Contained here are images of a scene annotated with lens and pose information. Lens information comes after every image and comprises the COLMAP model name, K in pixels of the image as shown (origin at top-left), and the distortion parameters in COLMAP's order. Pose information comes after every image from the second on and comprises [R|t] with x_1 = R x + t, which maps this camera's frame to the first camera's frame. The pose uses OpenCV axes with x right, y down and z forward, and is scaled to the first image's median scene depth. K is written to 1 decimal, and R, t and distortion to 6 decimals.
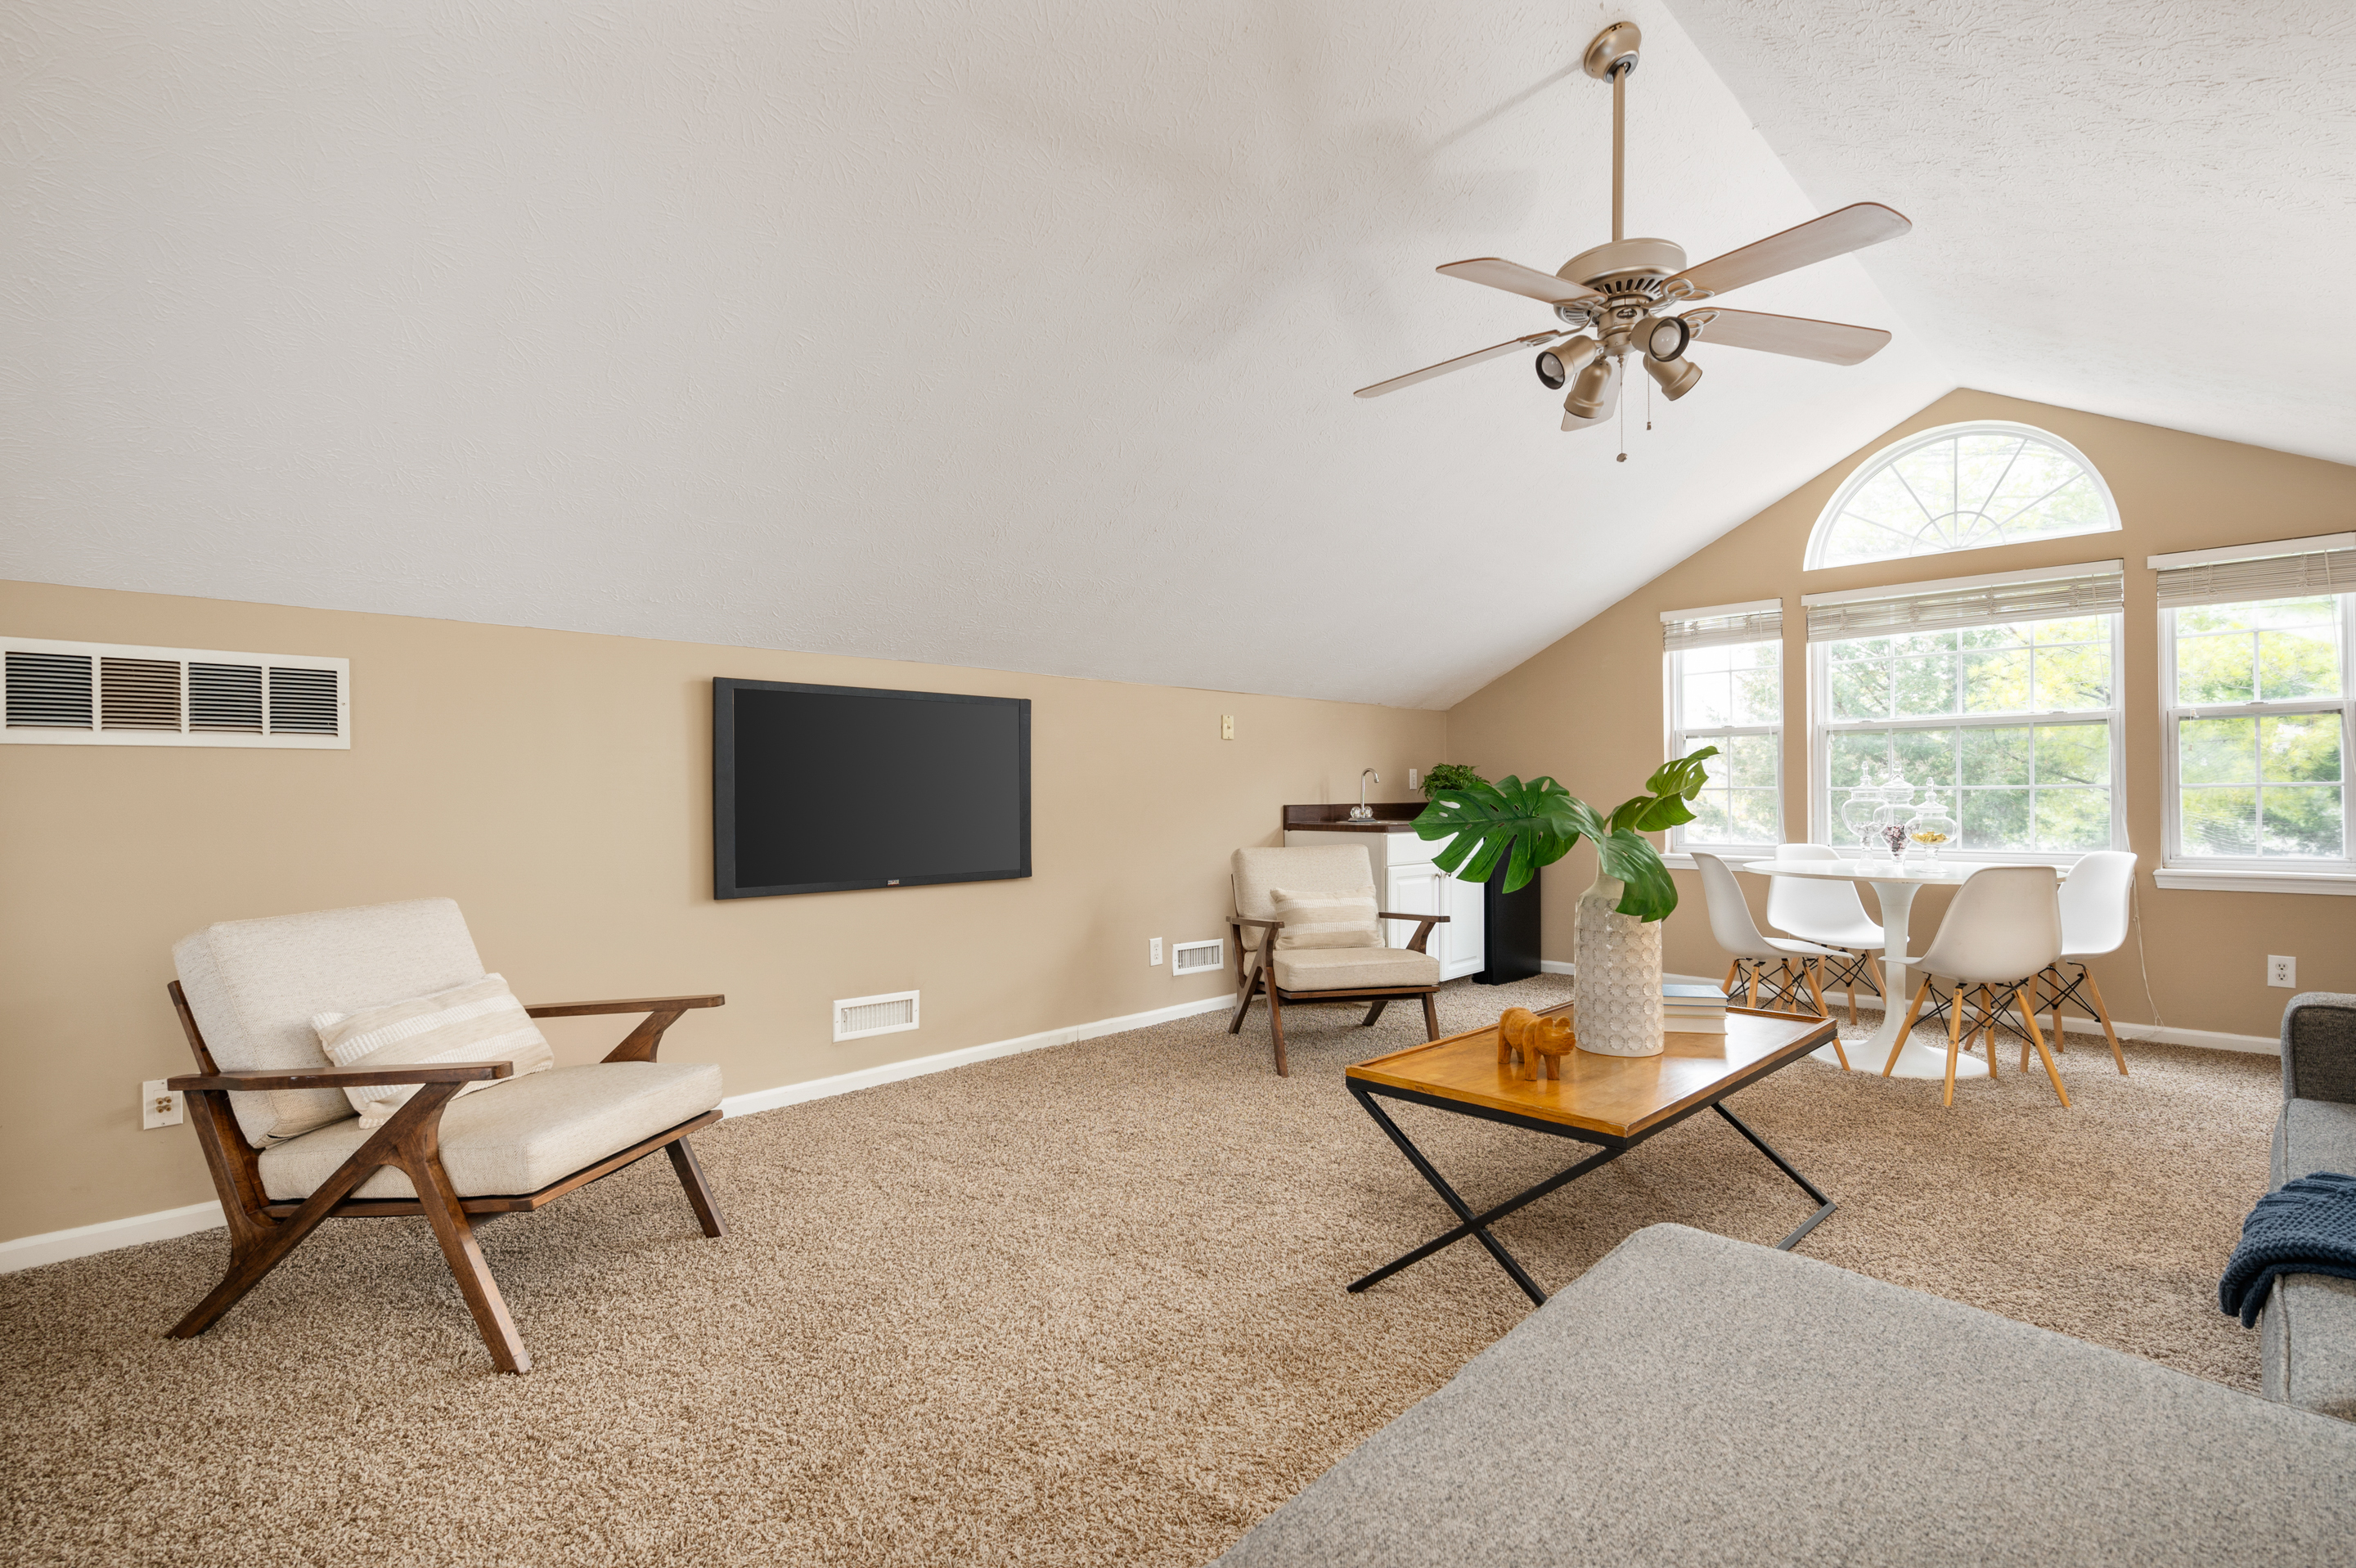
lens RADIAL K [[1085.4, 0, 1178.0], [0, 1085.4, 784.0], [0, 0, 1]] dist [0.000820, 0.000006]
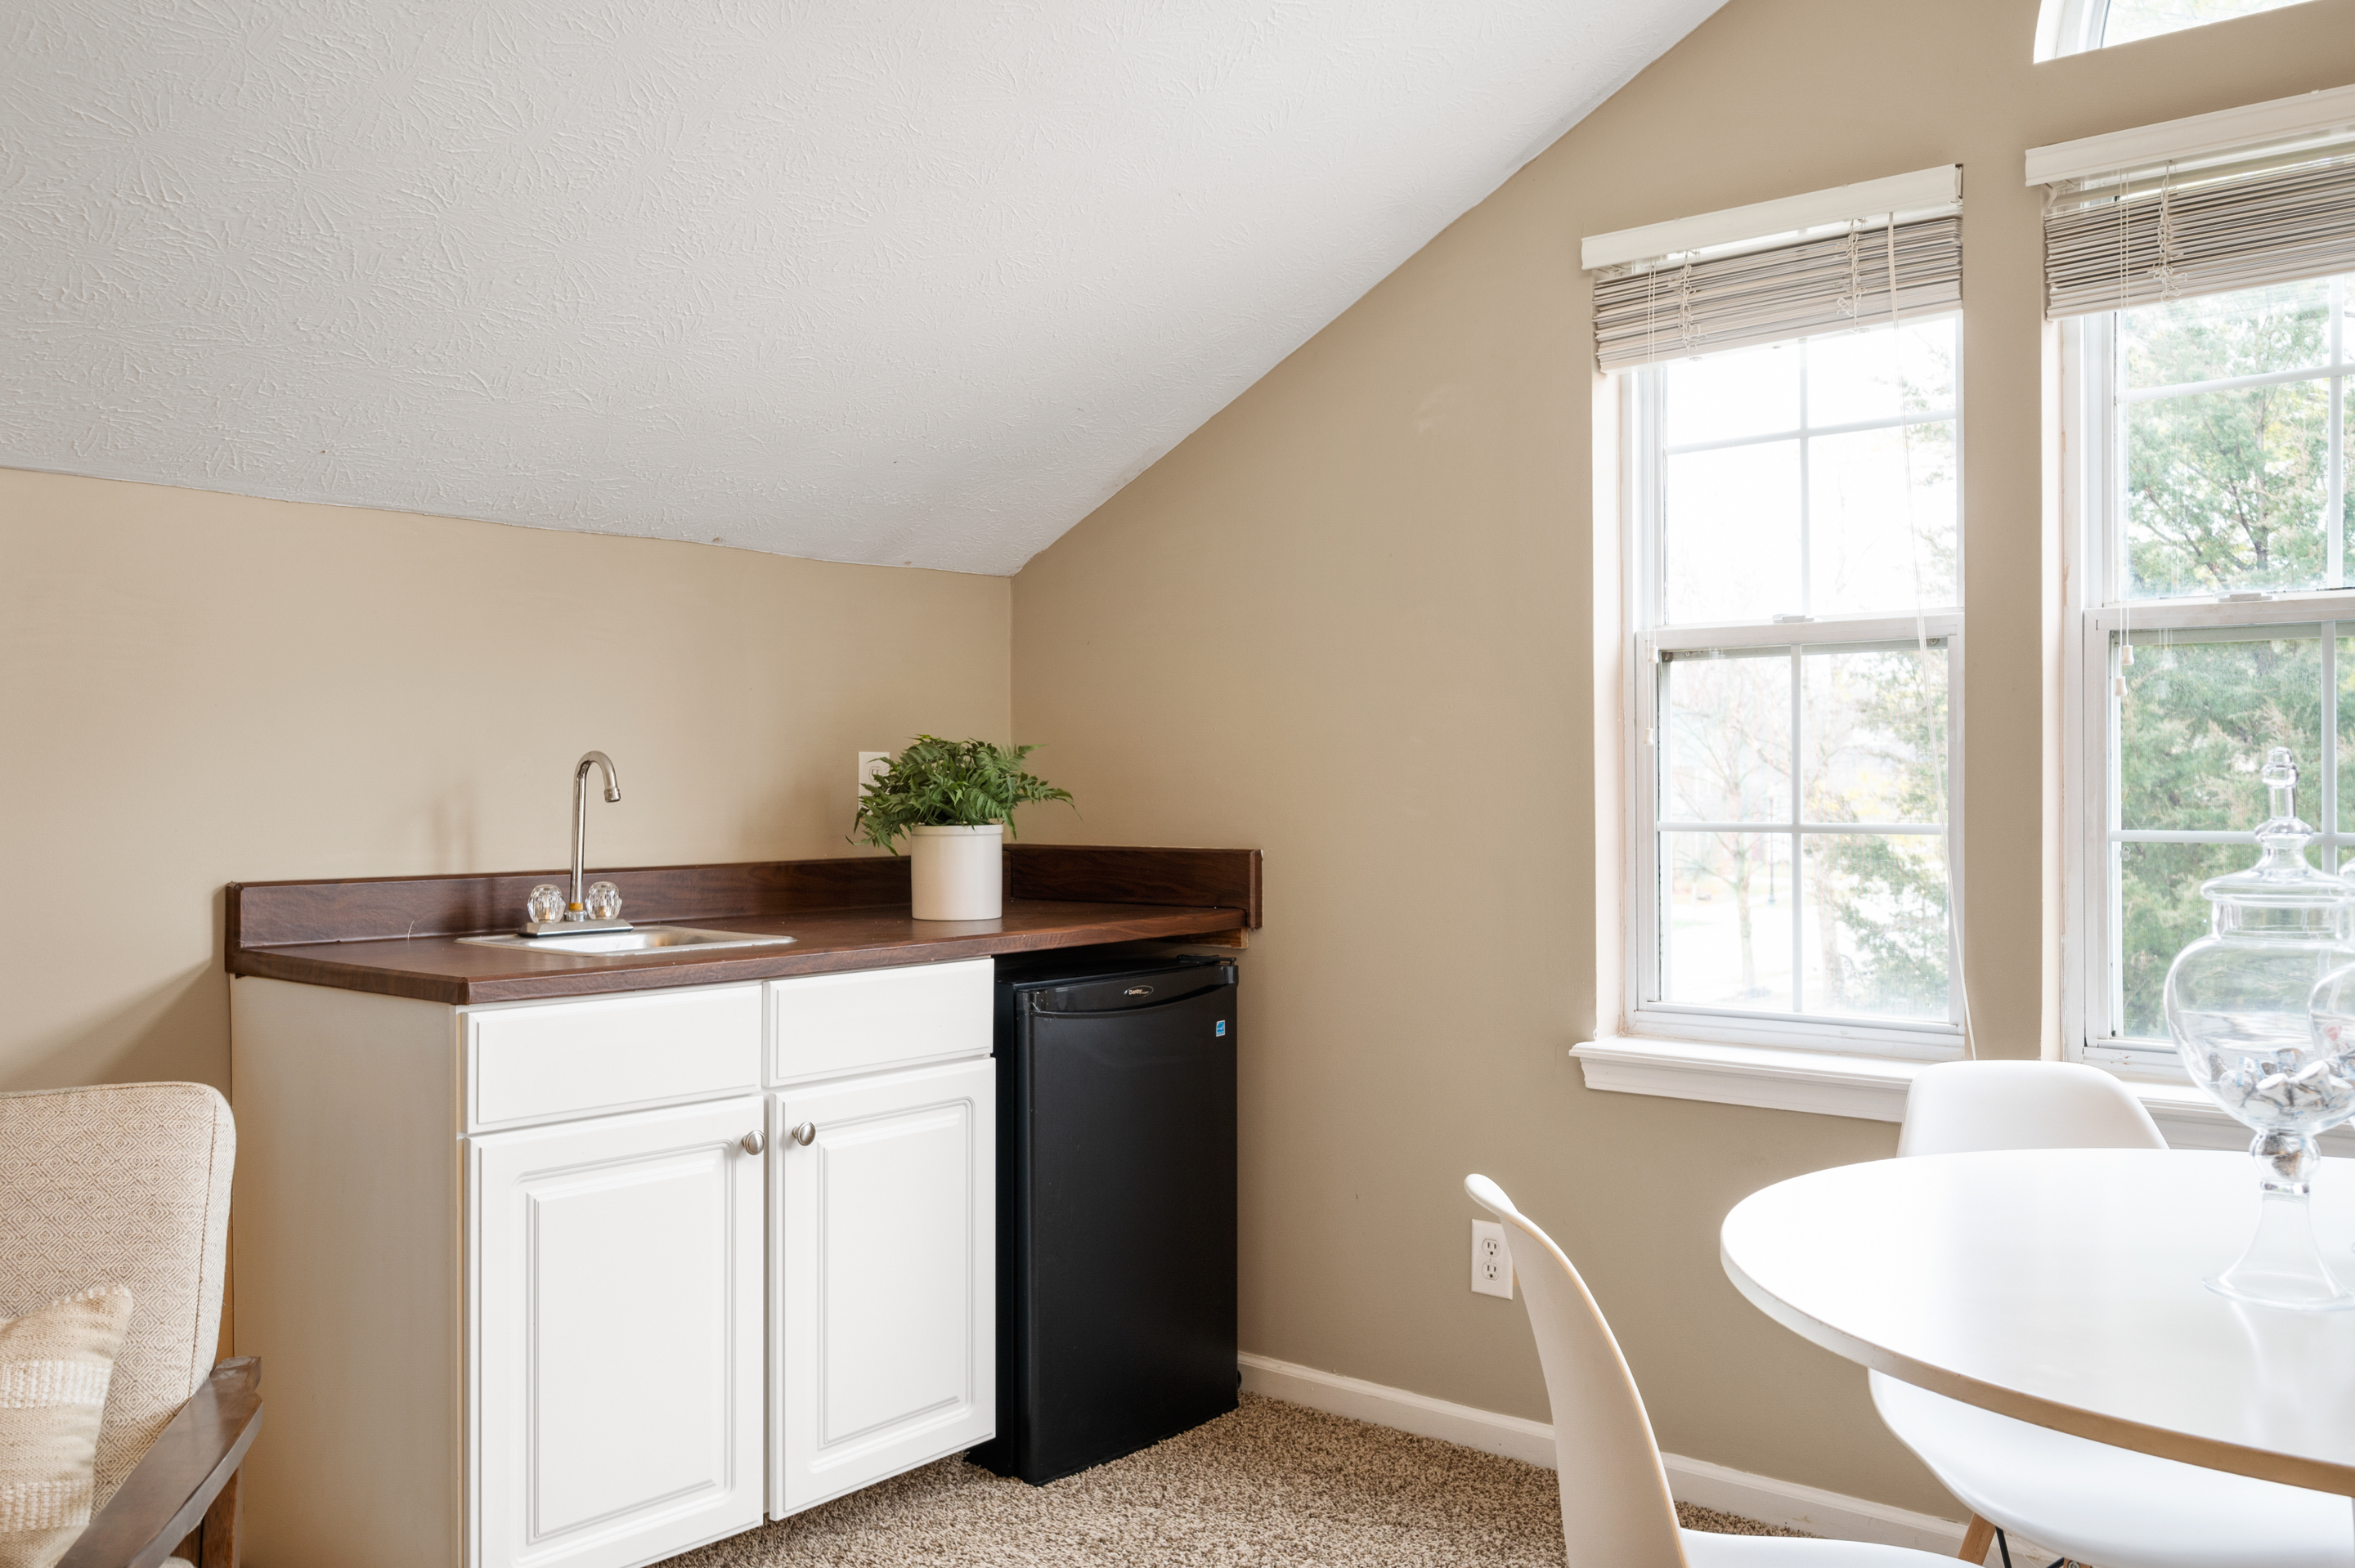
lens RADIAL K [[1959.6, 0, 1177.5], [0, 1959.6, 784.0], [0, 0, 1]] dist [0.098561, -0.000005]
pose [[0.995221, 0.000203, 0.097652, 0.276592], [-0.000597, 0.999992, 0.004010, -0.007643], [-0.097650, -0.004049, 0.995213, 0.456418]]
